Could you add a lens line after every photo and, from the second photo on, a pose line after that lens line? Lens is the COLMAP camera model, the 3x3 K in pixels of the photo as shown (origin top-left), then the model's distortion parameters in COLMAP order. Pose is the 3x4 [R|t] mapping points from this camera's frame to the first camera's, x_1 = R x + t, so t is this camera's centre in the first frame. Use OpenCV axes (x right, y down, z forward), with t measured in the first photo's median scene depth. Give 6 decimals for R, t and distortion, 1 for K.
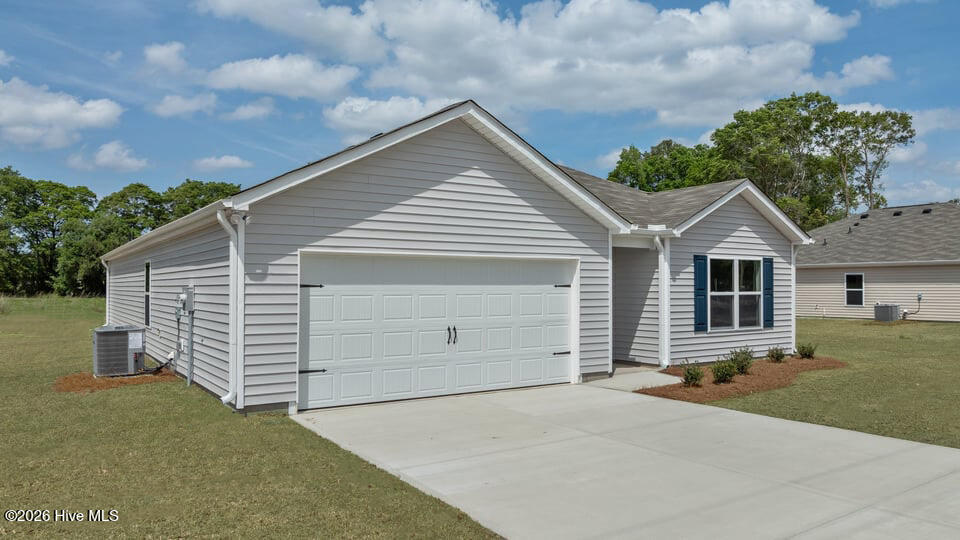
lens RADIAL K [[682.2, 0, 477.1], [0, 682.2, 273.9], [0, 0, 1]] dist [-0.035166, -0.013951]
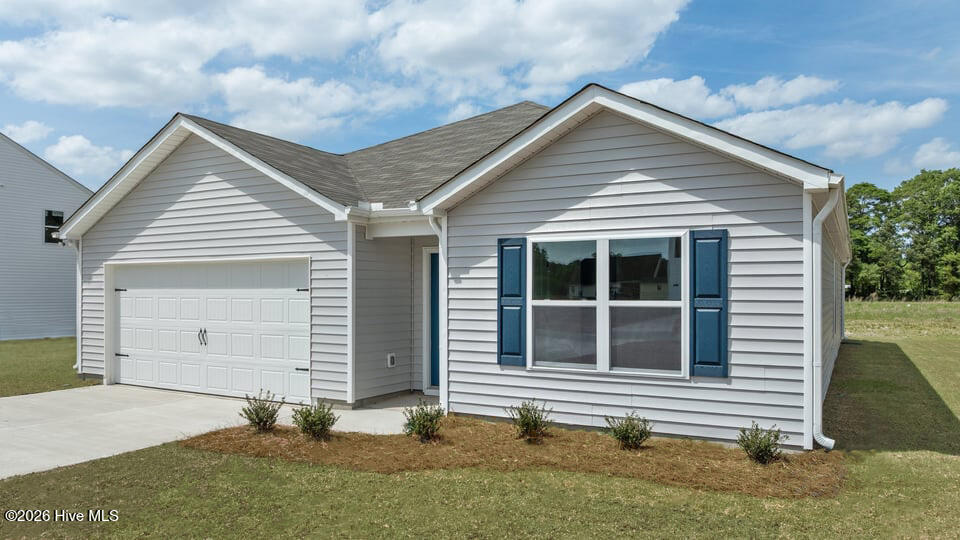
lens RADIAL K [[682.2, 0, 483.5], [0, 682.2, 282.4], [0, 0, 1]] dist [-0.035166, -0.013951]
pose [[0.466694, -0.010535, -0.884356, 0.941283], [0.016476, 0.999859, -0.003216, 0.014322], [0.884266, -0.013070, 0.466801, 0.775134]]
